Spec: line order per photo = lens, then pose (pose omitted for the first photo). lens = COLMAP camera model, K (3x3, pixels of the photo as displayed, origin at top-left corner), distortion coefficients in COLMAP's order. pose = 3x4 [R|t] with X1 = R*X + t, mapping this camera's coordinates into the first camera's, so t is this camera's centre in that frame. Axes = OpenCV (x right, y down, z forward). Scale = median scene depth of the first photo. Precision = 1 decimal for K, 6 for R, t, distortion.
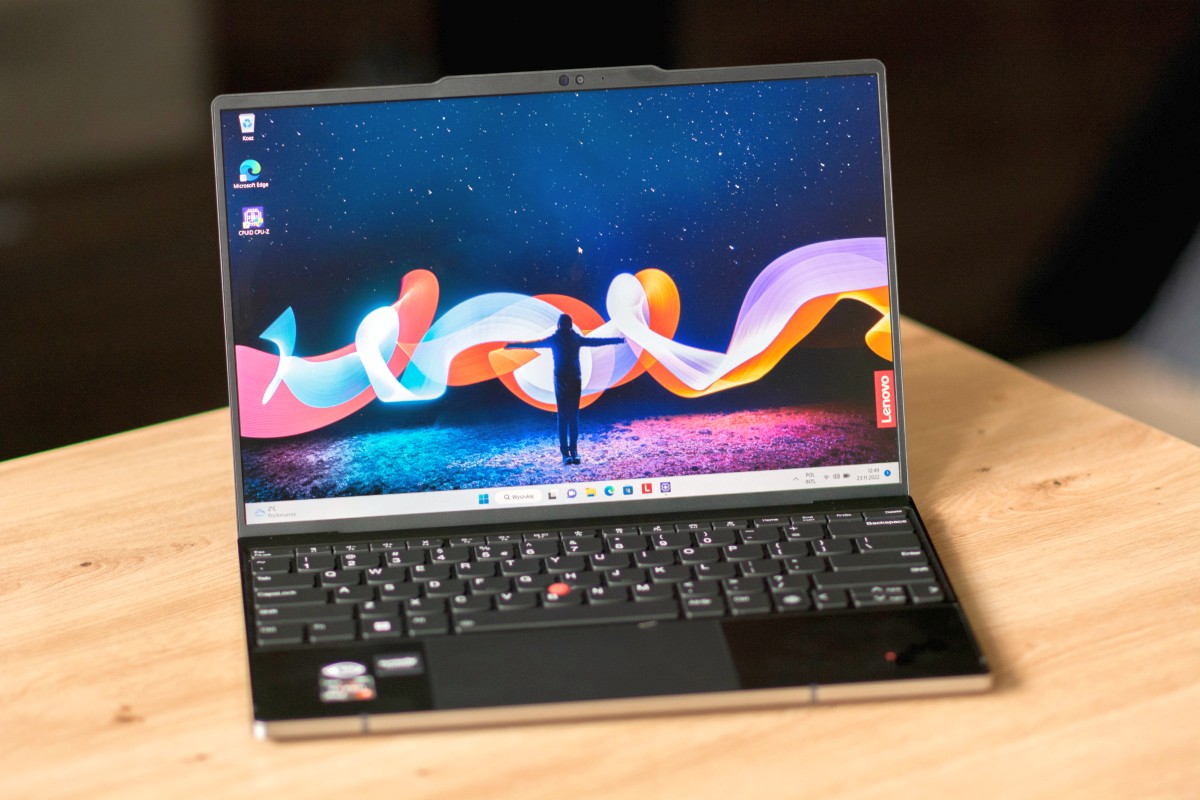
lens RADIAL K [[4088.9, 0, 598.7], [0, 4088.9, 399.5], [0, 0, 1]] dist [0.140834, 0.000000]
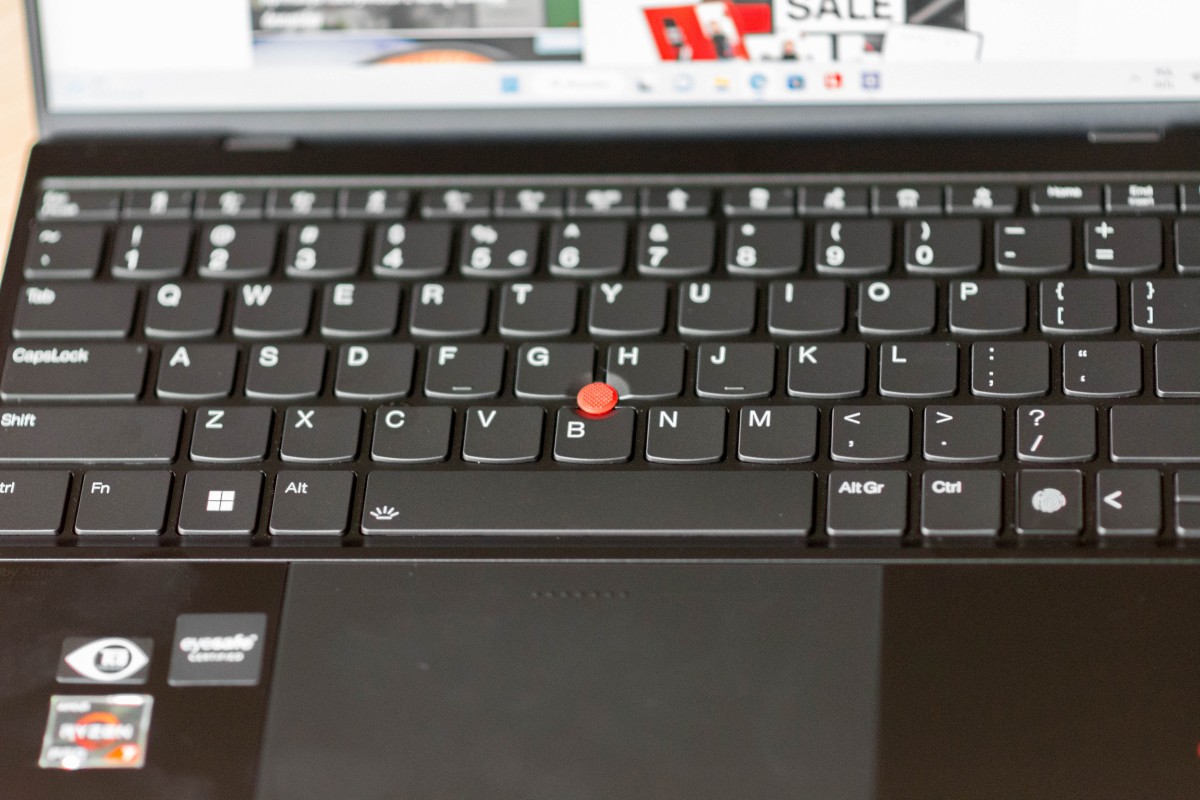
lens RADIAL K [[4088.9, 0, 601.8], [0, 4088.9, 400.3], [0, 0, 1]] dist [0.140834, 0.000000]
pose [[0.984405, 0.100663, -0.144272, 0.062810], [-0.019713, 0.878062, 0.478140, -0.191771], [0.174810, -0.467840, 0.866353, 0.560569]]
